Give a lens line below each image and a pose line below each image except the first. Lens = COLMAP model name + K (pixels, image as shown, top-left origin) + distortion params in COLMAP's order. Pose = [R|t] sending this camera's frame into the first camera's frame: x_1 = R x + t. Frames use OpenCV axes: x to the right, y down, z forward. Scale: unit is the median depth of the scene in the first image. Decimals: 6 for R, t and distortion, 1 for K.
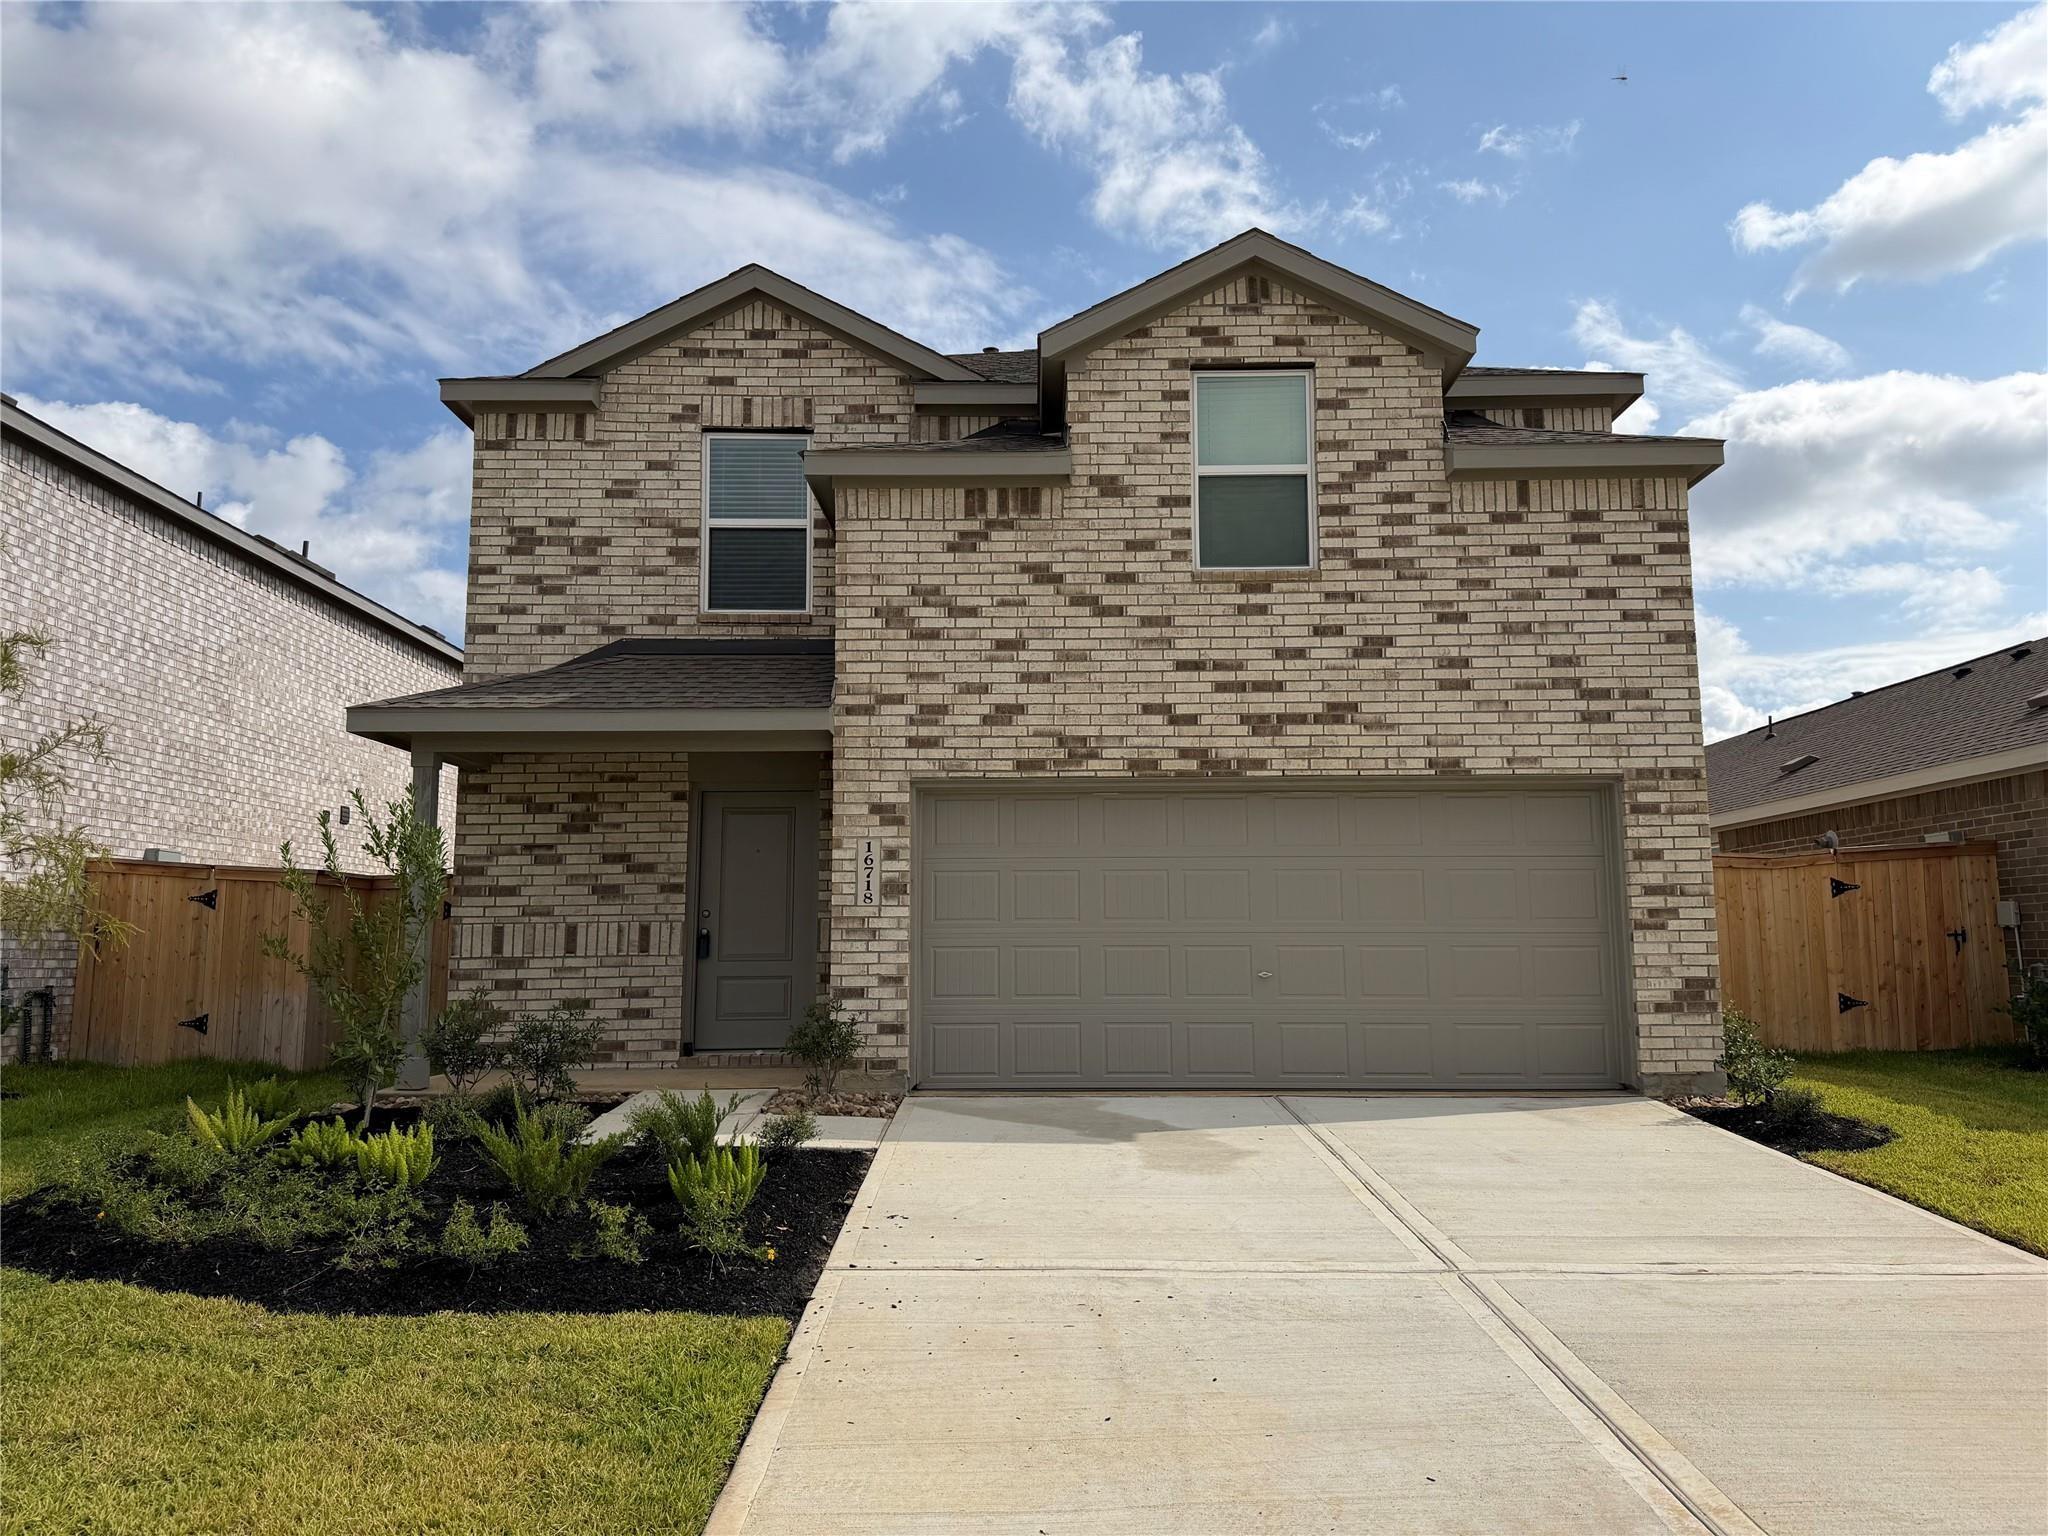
lens RADIAL K [[1431.1, 0, 1051.8], [0, 1431.1, 780.5], [0, 0, 1]] dist [0.002661, -0.000418]
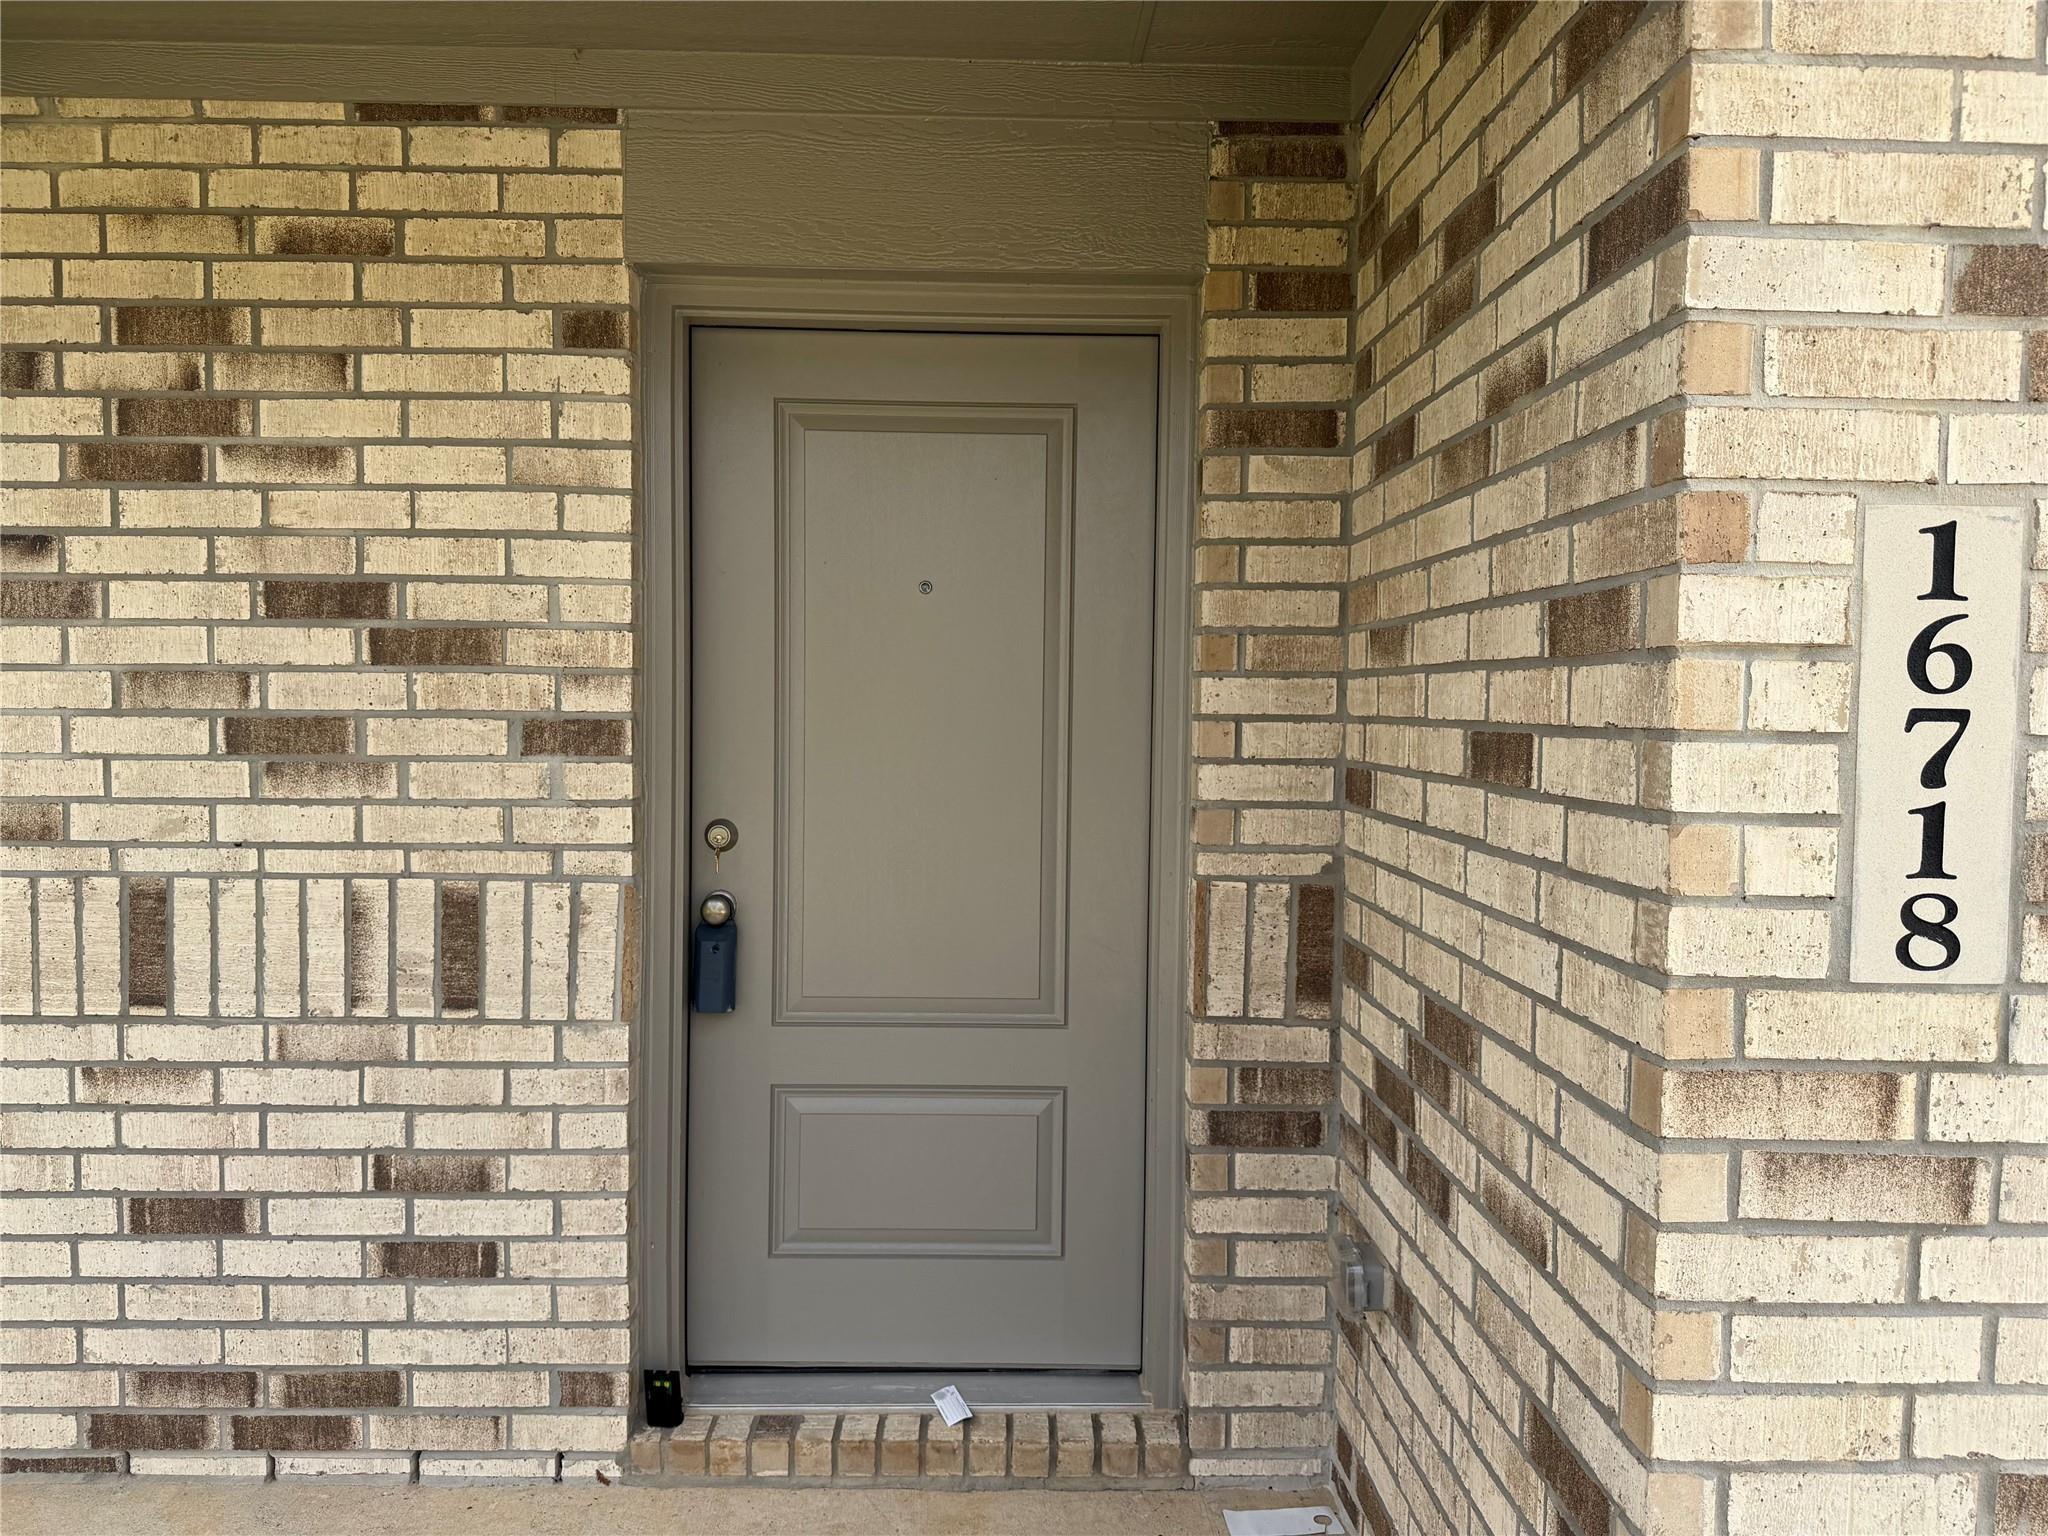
lens RADIAL K [[1431.1, 0, 1017.5], [0, 1431.1, 824.0], [0, 0, 1]] dist [0.002661, -0.000418]
pose [[0.999781, 0.020767, 0.002723, -0.194170], [-0.020884, 0.978462, 0.205368, 0.040326], [0.001601, -0.205380, 0.978681, 0.772702]]
